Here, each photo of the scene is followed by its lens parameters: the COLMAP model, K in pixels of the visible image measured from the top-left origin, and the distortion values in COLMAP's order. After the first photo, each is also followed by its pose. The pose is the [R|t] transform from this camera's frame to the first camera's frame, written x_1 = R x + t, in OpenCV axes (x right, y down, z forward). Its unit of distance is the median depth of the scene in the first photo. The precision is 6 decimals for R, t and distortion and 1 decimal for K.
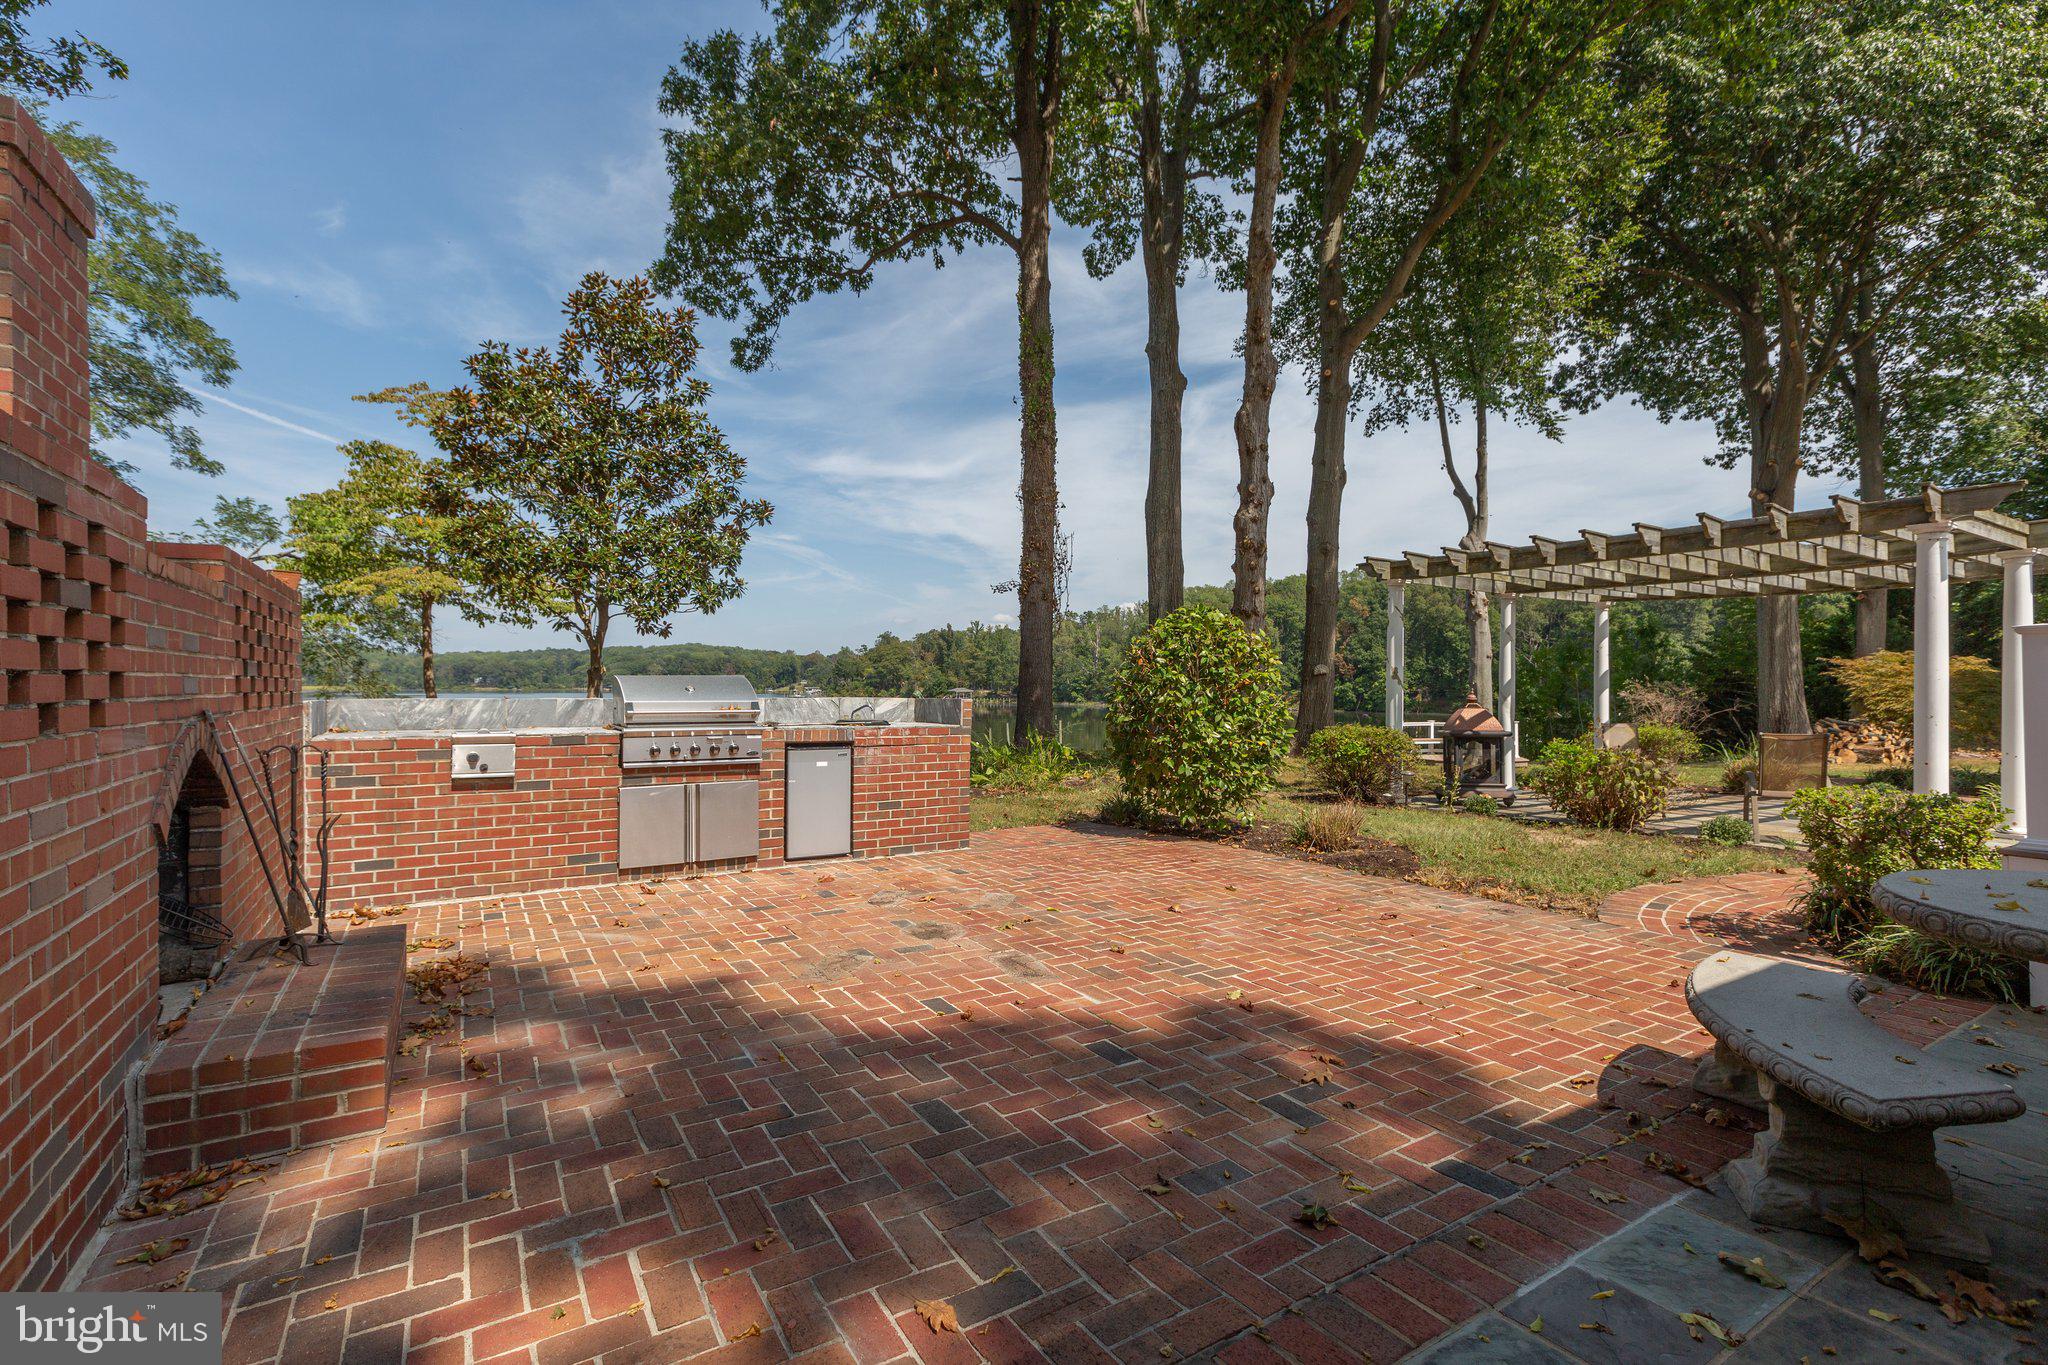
lens RADIAL K [[928.2, 0, 1011.7], [0, 928.2, 688.0], [0, 0, 1]] dist [0.000088, 0.000100]
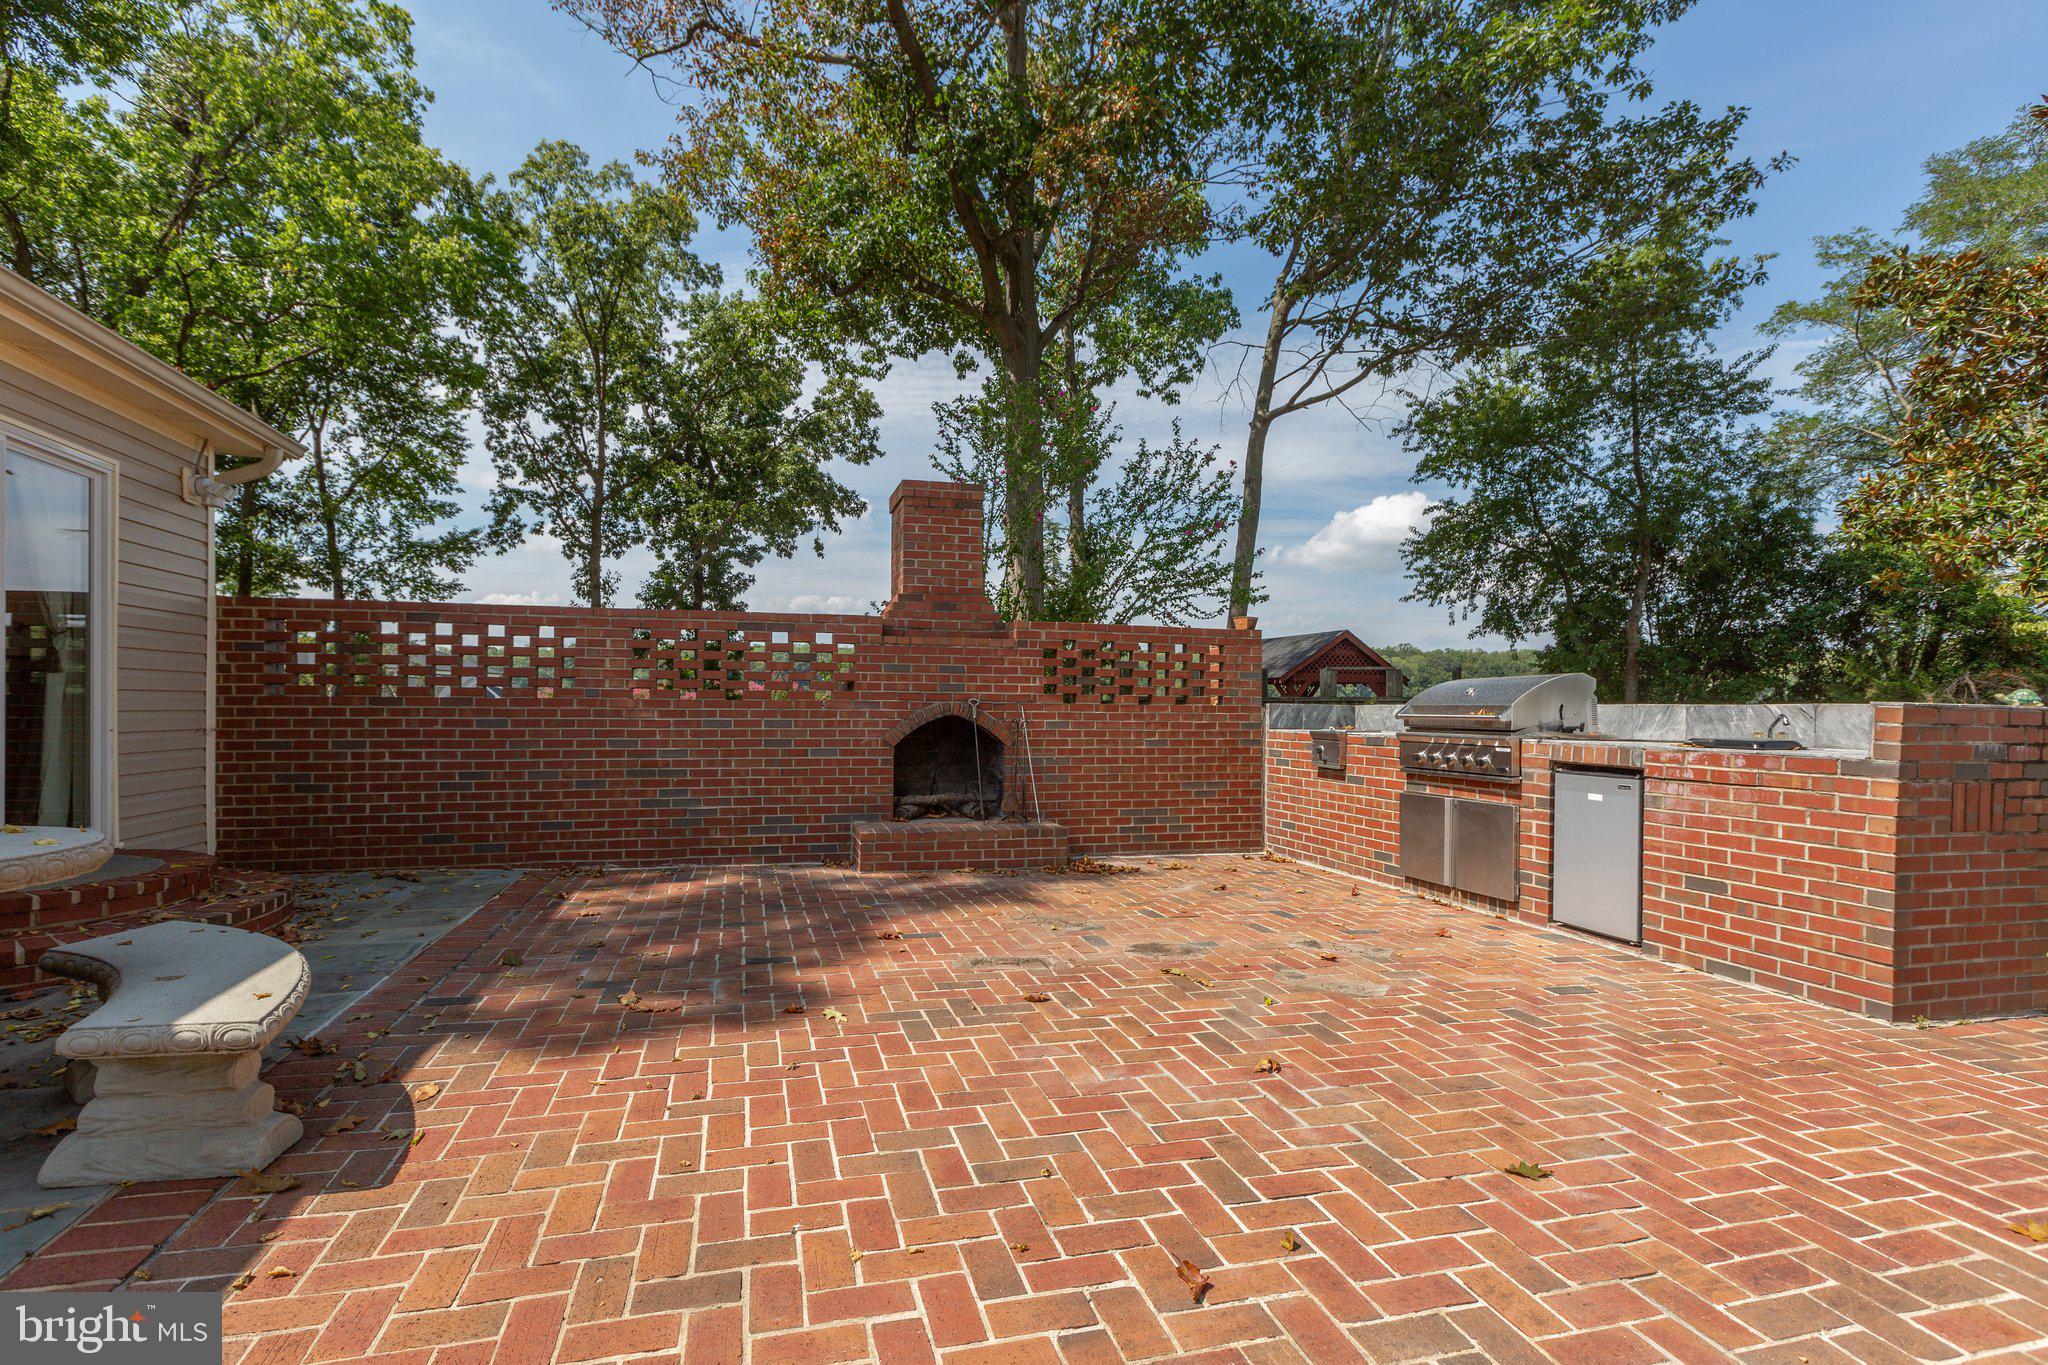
lens RADIAL K [[928.2, 0, 1011.7], [0, 928.2, 688.0], [0, 0, 1]] dist [0.000088, 0.000100]
pose [[-0.272155, -0.028395, -0.961834, 0.912667], [-0.012759, 0.999583, -0.025899, 0.038764], [0.962169, 0.005224, -0.272404, 1.222144]]
